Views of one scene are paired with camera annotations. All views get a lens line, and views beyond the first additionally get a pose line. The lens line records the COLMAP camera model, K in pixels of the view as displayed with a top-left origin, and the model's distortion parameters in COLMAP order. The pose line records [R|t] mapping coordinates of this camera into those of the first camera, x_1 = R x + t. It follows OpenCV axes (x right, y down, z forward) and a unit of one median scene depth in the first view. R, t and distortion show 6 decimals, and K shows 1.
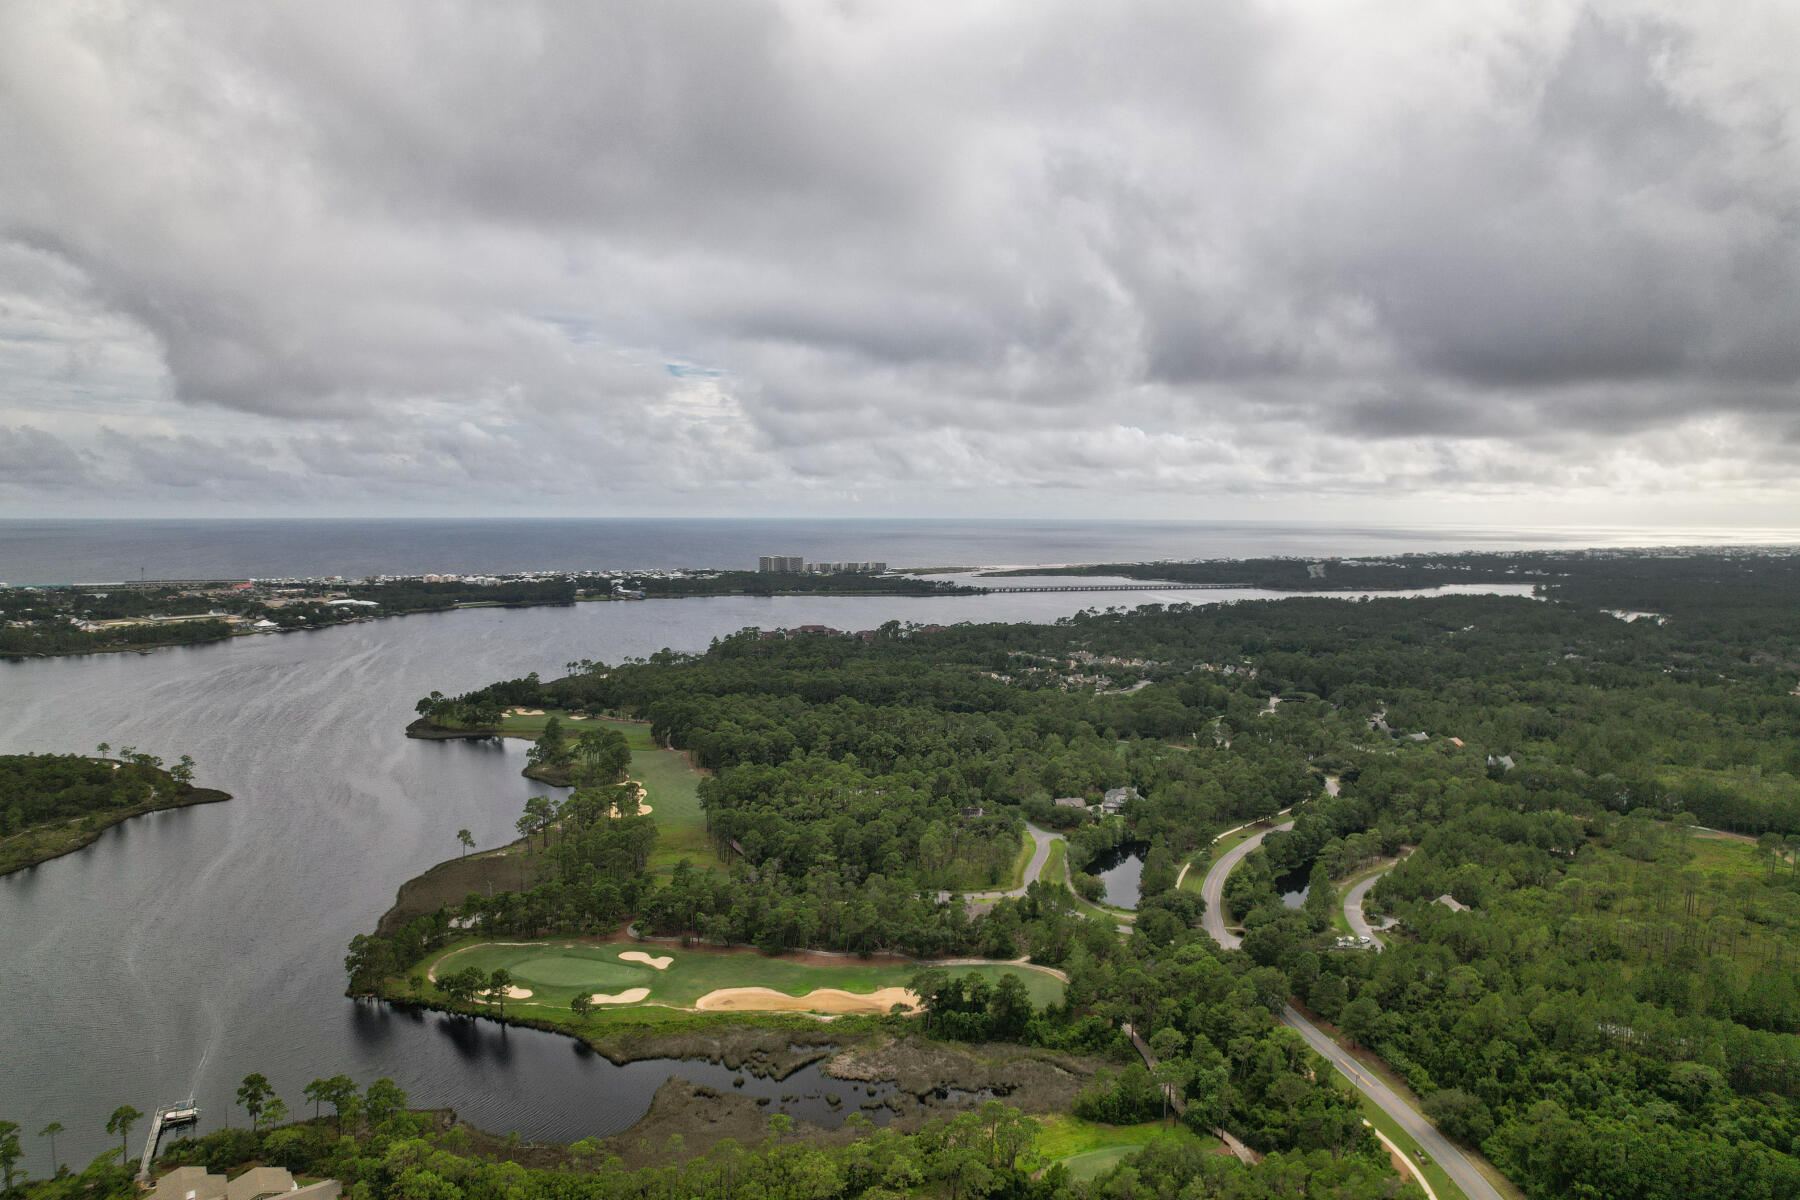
lens RADIAL K [[1156.9, 0, 900.0], [0, 1156.9, 600.0], [0, 0, 1]] dist [-0.066932, 0.050569]
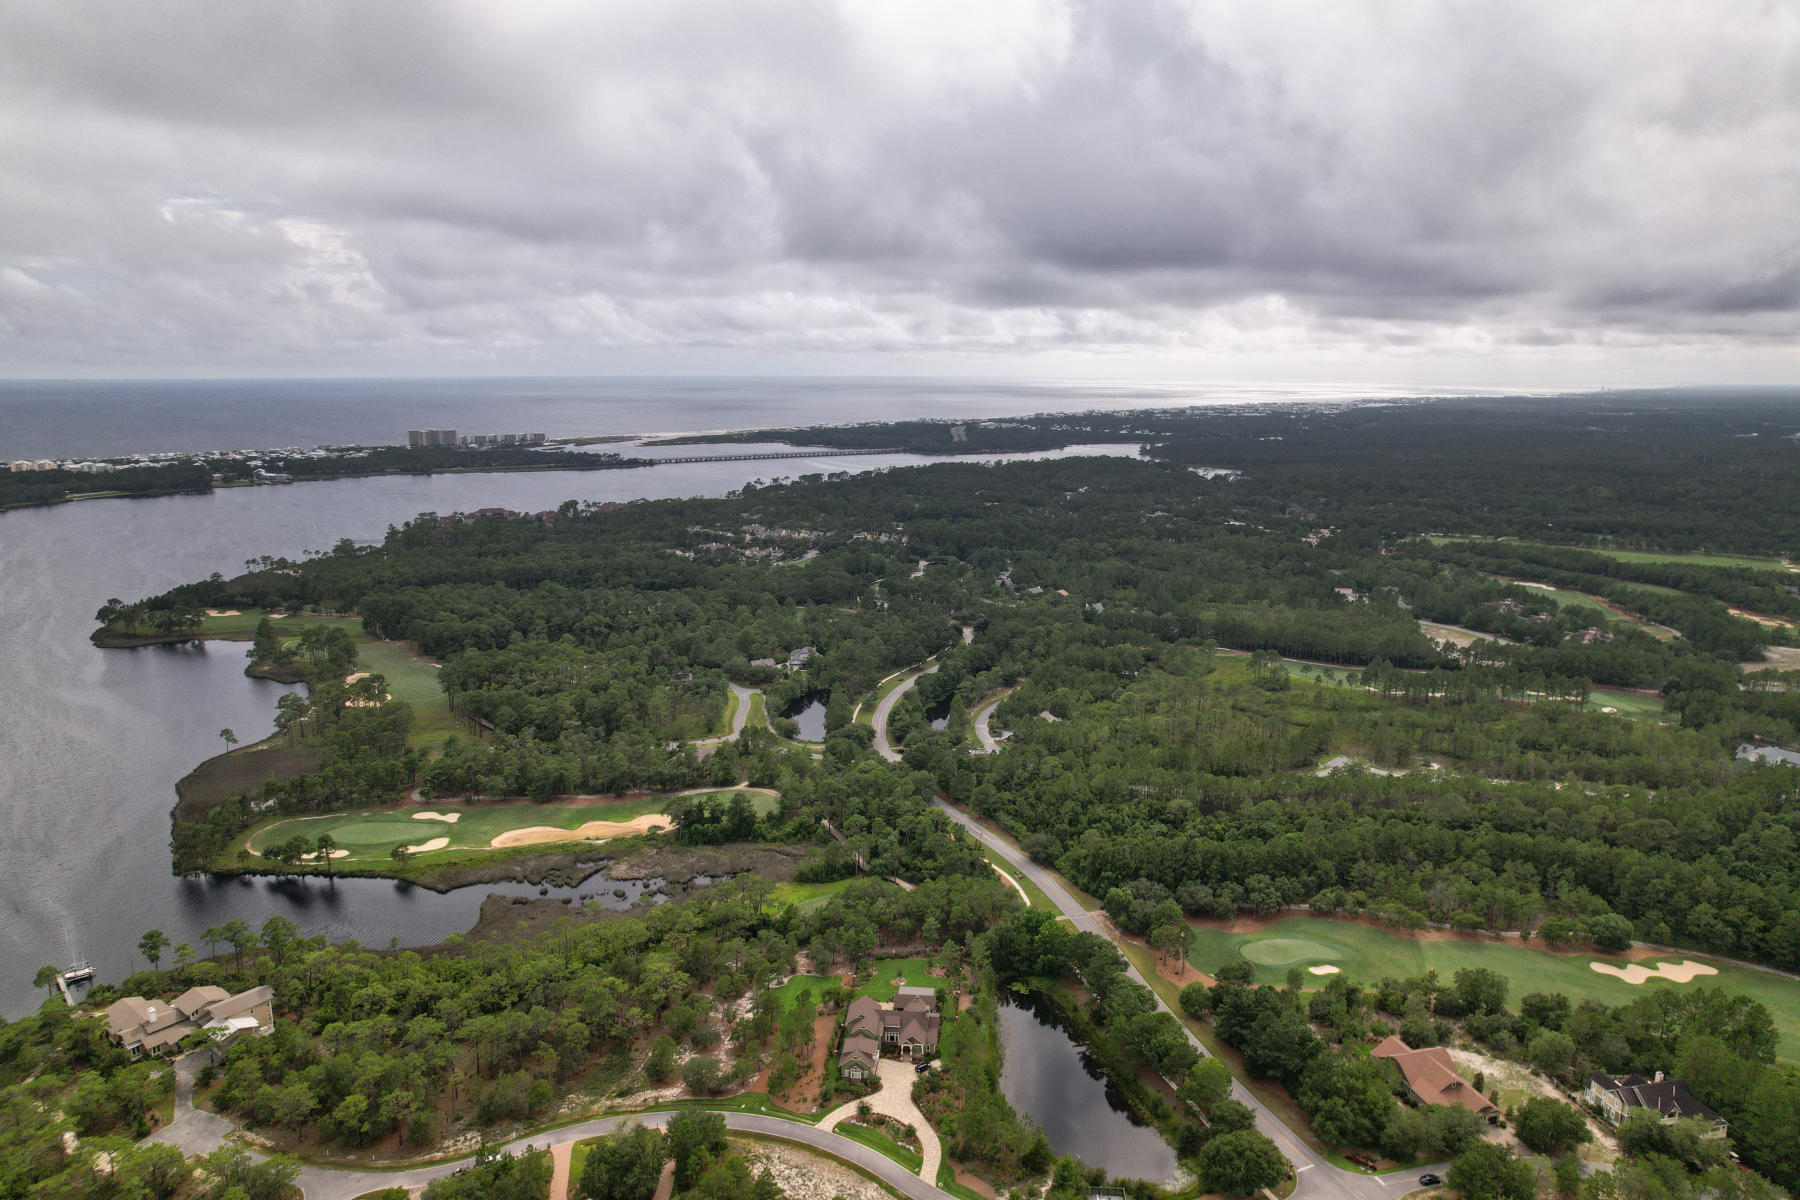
lens RADIAL K [[1156.9, 0, 900.0], [0, 1156.9, 600.0], [0, 0, 1]] dist [-0.066932, 0.050569]
pose [[0.956409, -0.059286, 0.285949, -0.060155], [0.023914, 0.991787, 0.125645, -0.040854], [-0.291050, -0.113330, 0.949972, -0.197121]]
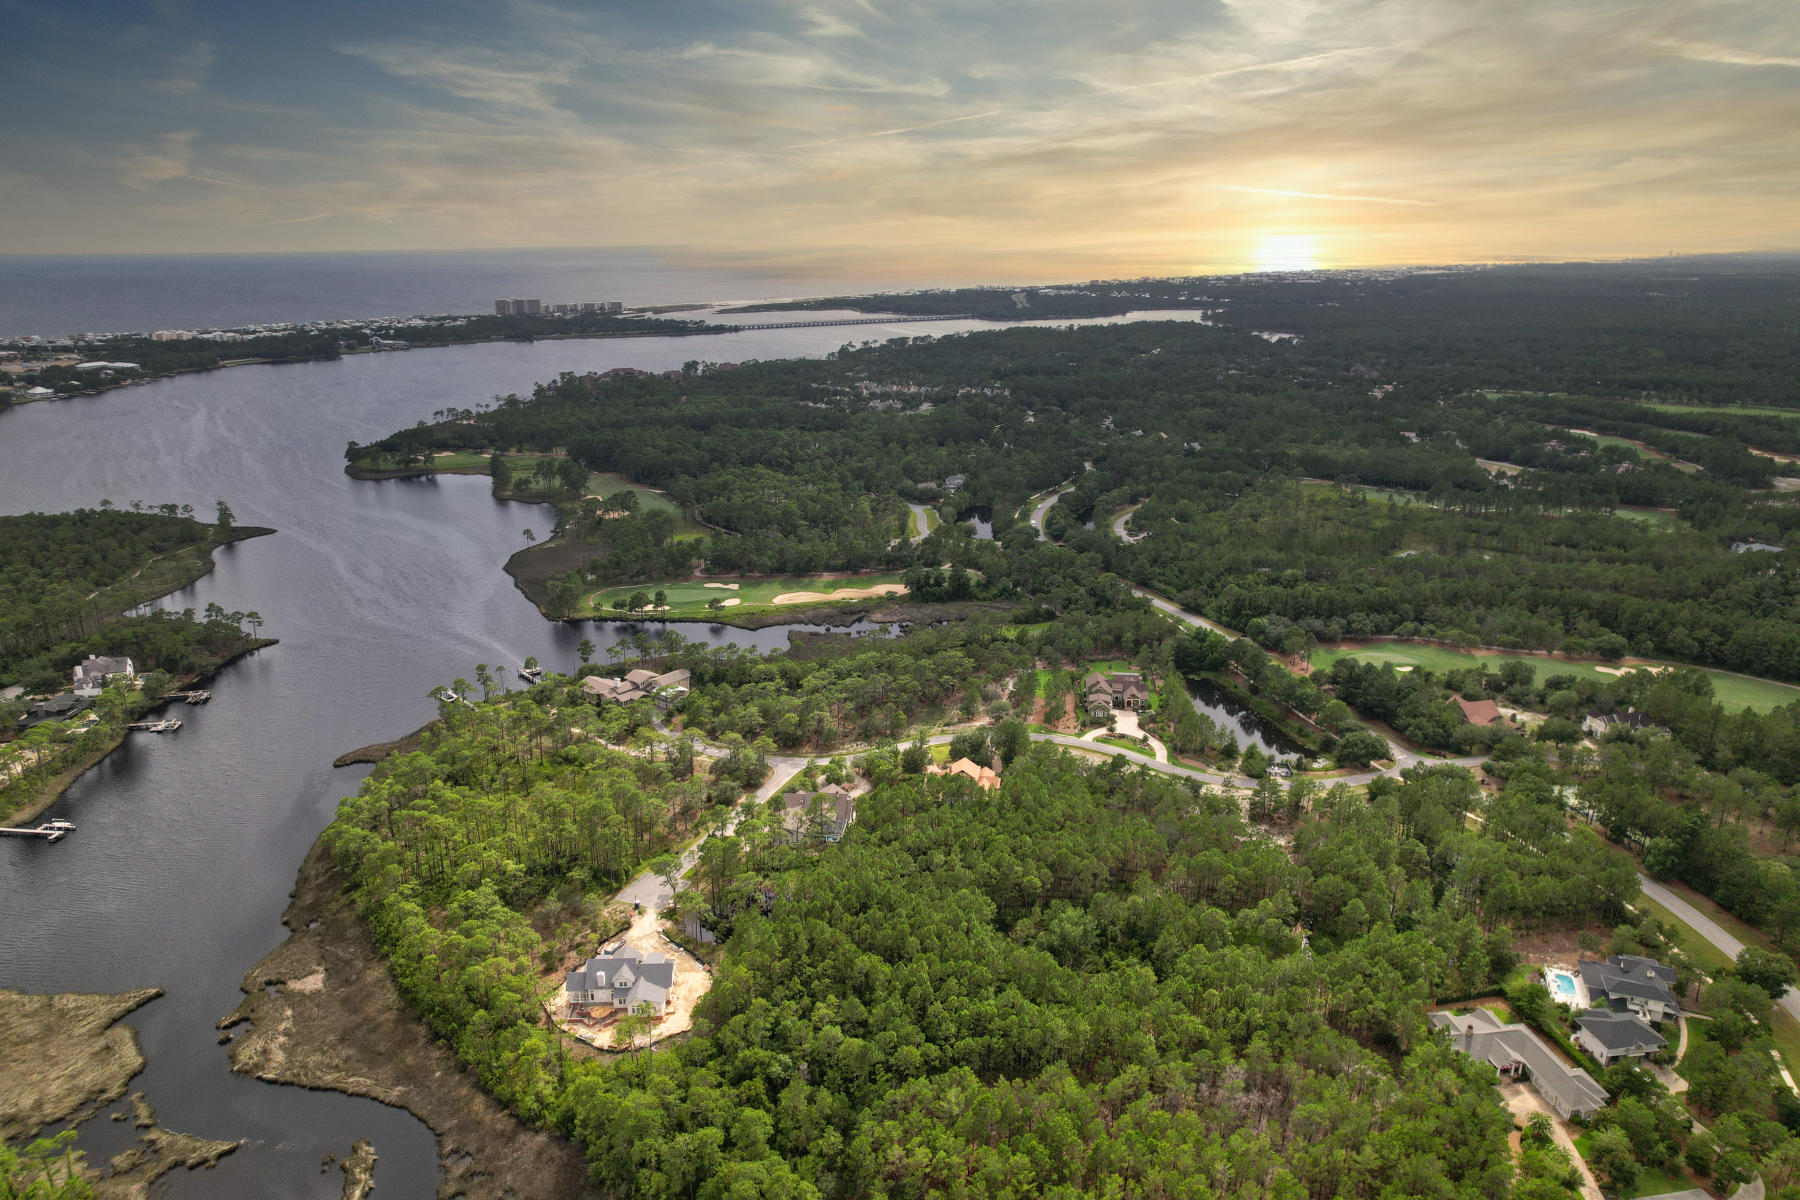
lens RADIAL K [[1156.9, 0, 900.0], [0, 1156.9, 600.0], [0, 0, 1]] dist [-0.066932, 0.050569]
pose [[0.964838, -0.087251, 0.247941, -0.273139], [0.028332, 0.972324, 0.231912, -0.025975], [-0.261314, -0.216733, 0.940607, -0.422869]]
